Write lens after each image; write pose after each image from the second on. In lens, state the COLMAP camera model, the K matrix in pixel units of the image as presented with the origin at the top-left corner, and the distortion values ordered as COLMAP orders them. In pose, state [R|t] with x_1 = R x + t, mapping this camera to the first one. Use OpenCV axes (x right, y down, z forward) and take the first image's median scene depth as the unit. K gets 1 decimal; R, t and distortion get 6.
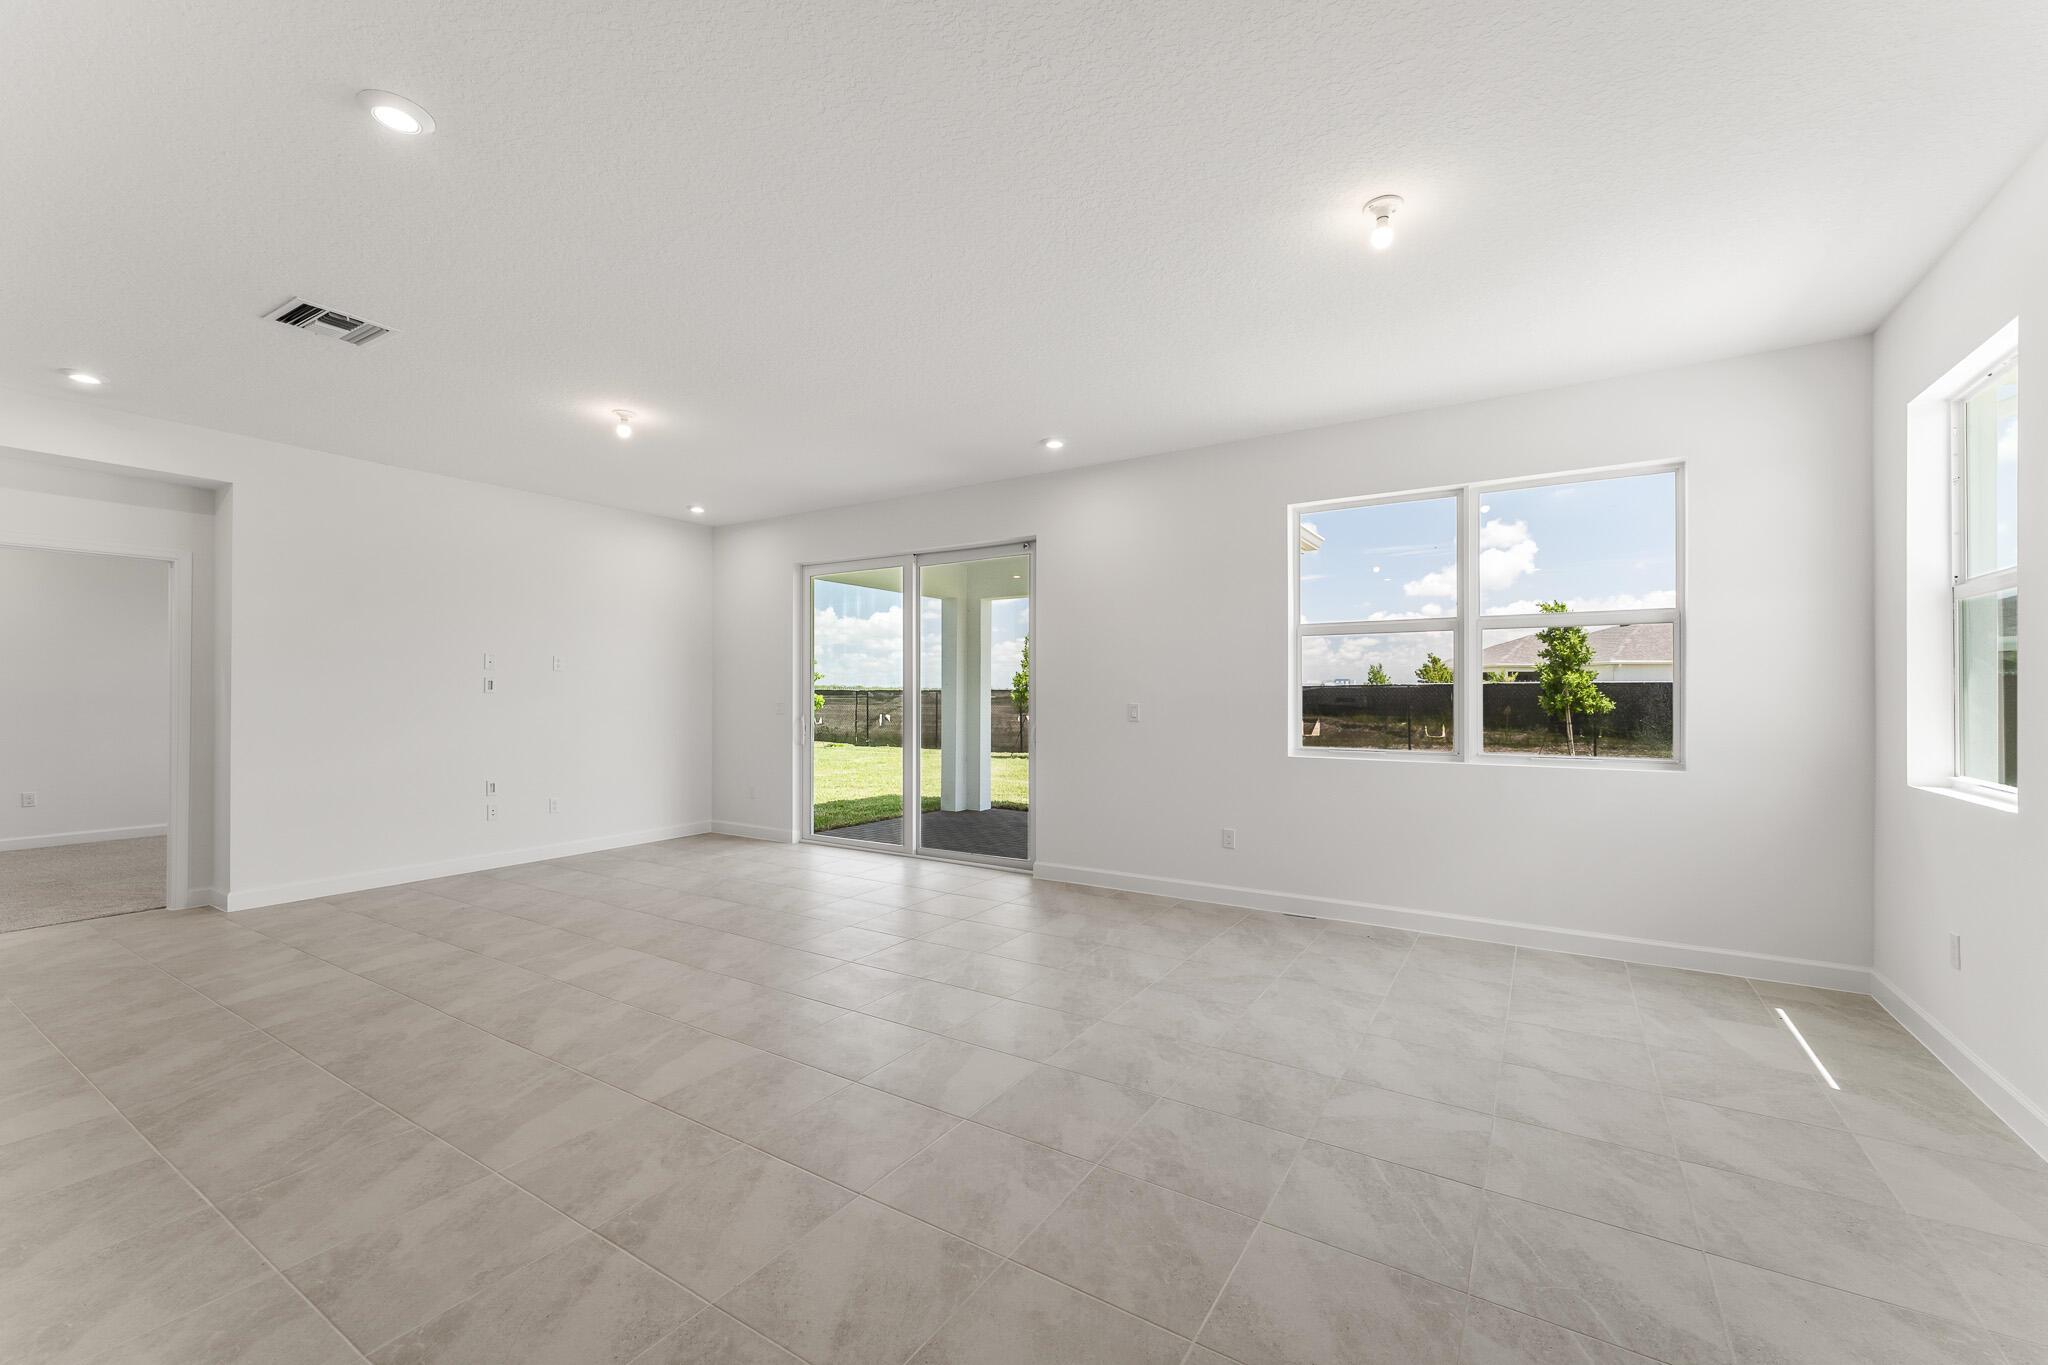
lens RADIAL K [[842.8, 0, 1026.6], [0, 842.8, 685.1], [0, 0, 1]] dist [0.001014, 0.000409]
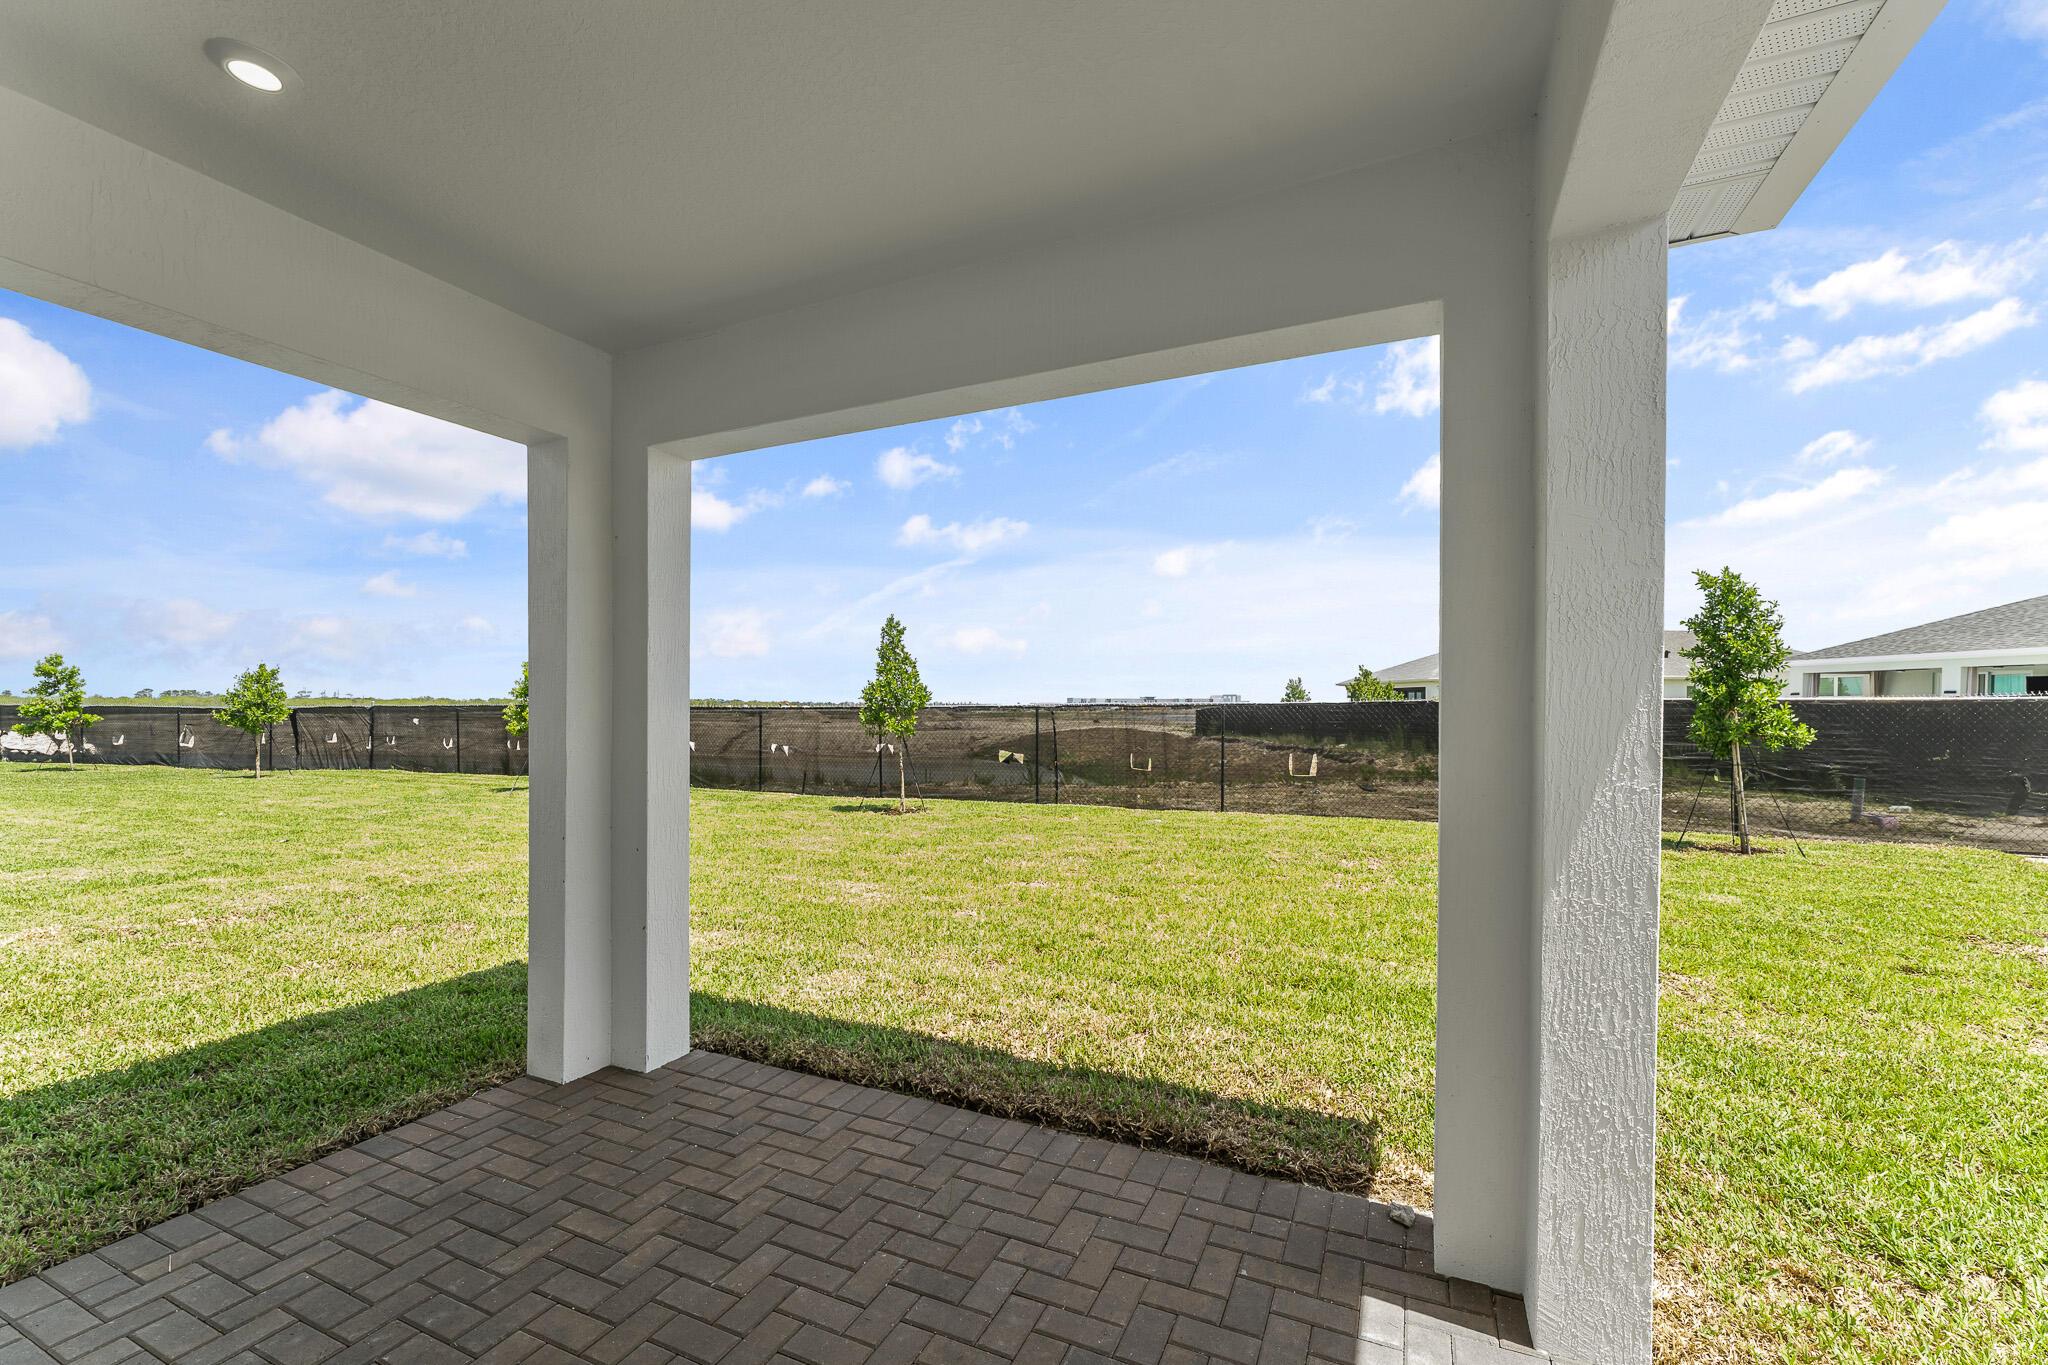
lens RADIAL K [[842.8, 0, 1023.3], [0, 842.8, 687.9], [0, 0, 1]] dist [0.001014, 0.000409]
pose [[0.991788, 0.004896, 0.127797, 0.024649], [-0.003033, 0.999886, -0.014767, -0.000150], [-0.127854, 0.014258, 0.991690, 0.316156]]
